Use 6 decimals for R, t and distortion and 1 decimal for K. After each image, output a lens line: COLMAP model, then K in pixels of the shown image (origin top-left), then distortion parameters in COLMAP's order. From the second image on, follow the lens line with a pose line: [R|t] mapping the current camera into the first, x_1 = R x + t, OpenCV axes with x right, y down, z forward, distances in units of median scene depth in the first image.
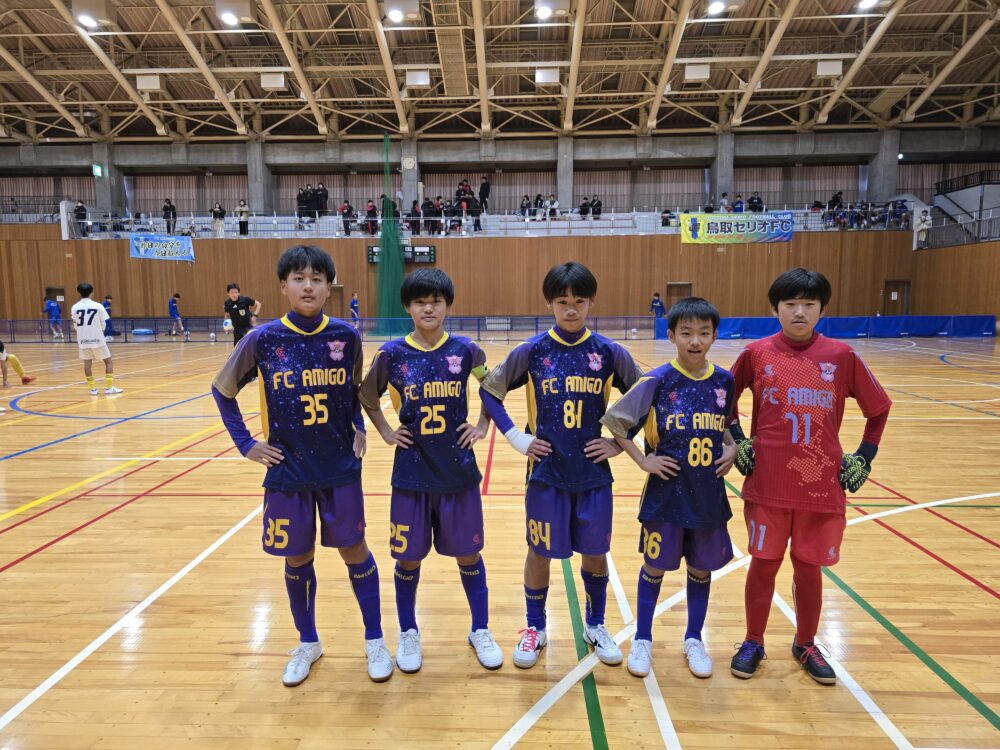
lens RADIAL K [[665.4, 0, 489.7], [0, 665.4, 379.5], [0, 0, 1]] dist [0.045800, -0.037991]
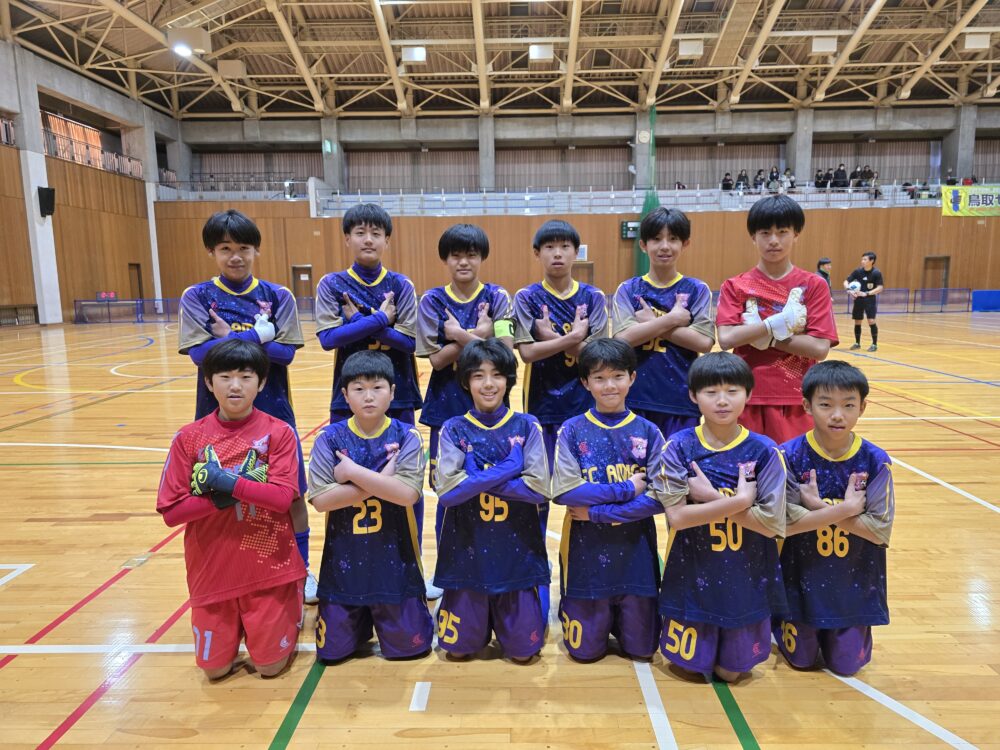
lens RADIAL K [[665.4, 0, 504.7], [0, 665.4, 380.4], [0, 0, 1]] dist [0.045800, -0.037991]
pose [[0.999736, -0.009470, 0.020946, -0.355958], [0.008899, 0.999590, 0.027212, 0.006525], [-0.021195, -0.027019, 0.999410, 0.008680]]
